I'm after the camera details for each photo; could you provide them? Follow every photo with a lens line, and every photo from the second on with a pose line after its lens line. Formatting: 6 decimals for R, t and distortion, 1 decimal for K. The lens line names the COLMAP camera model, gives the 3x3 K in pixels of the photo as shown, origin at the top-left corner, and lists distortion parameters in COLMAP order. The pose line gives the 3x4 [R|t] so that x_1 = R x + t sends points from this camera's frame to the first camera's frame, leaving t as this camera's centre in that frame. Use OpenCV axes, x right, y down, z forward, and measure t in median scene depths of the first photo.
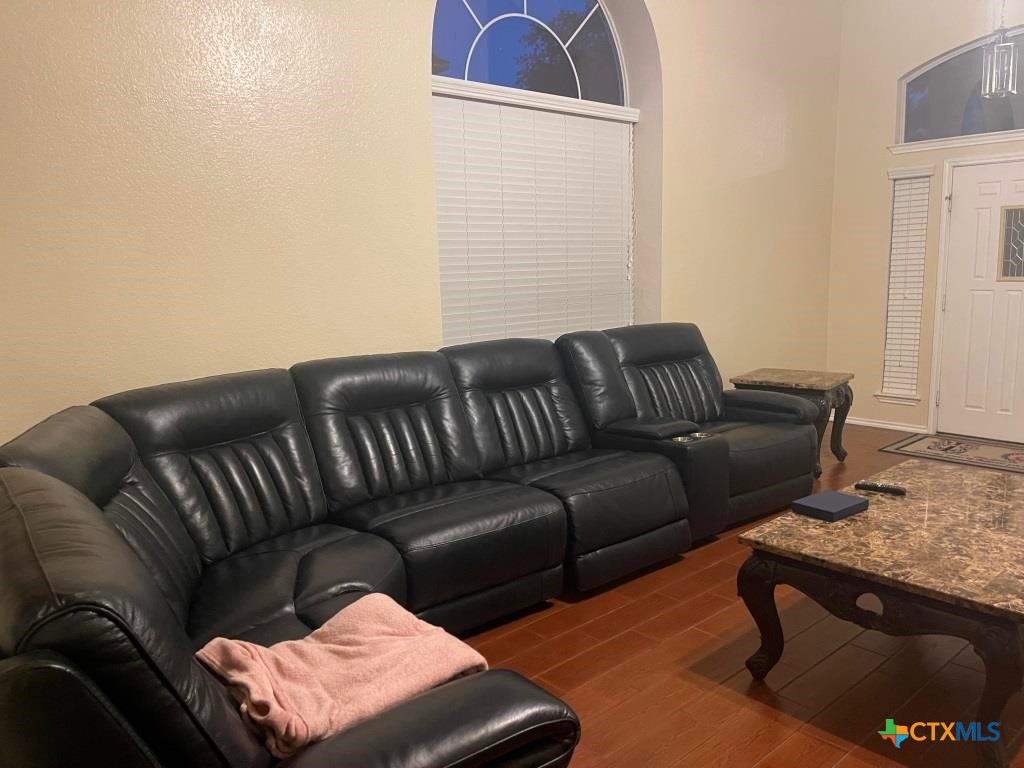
lens RADIAL K [[766.2, 0, 512.0], [0, 766.2, 384.0], [0, 0, 1]] dist [0.144749, -0.187792]
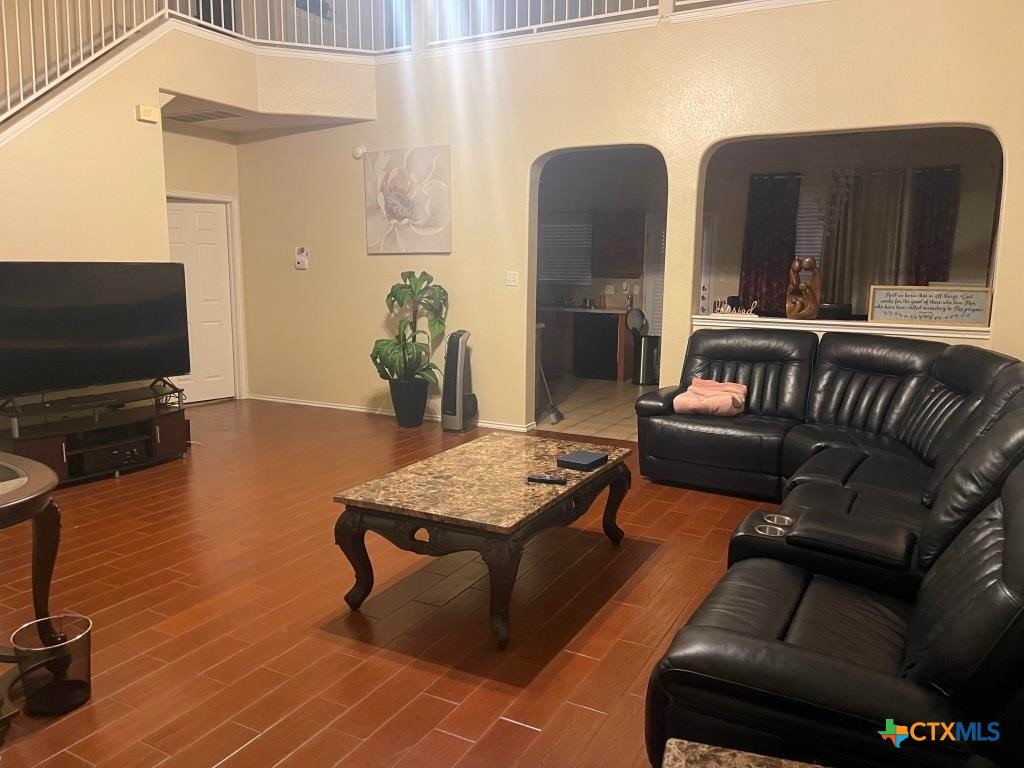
lens RADIAL K [[766.2, 0, 512.0], [0, 766.2, 384.0], [0, 0, 1]] dist [0.144749, -0.187792]
pose [[-0.937265, 0.066084, -0.342298, 0.996958], [-0.041979, 0.953332, 0.298992, -0.371570], [0.346082, 0.294604, -0.890750, 2.167108]]
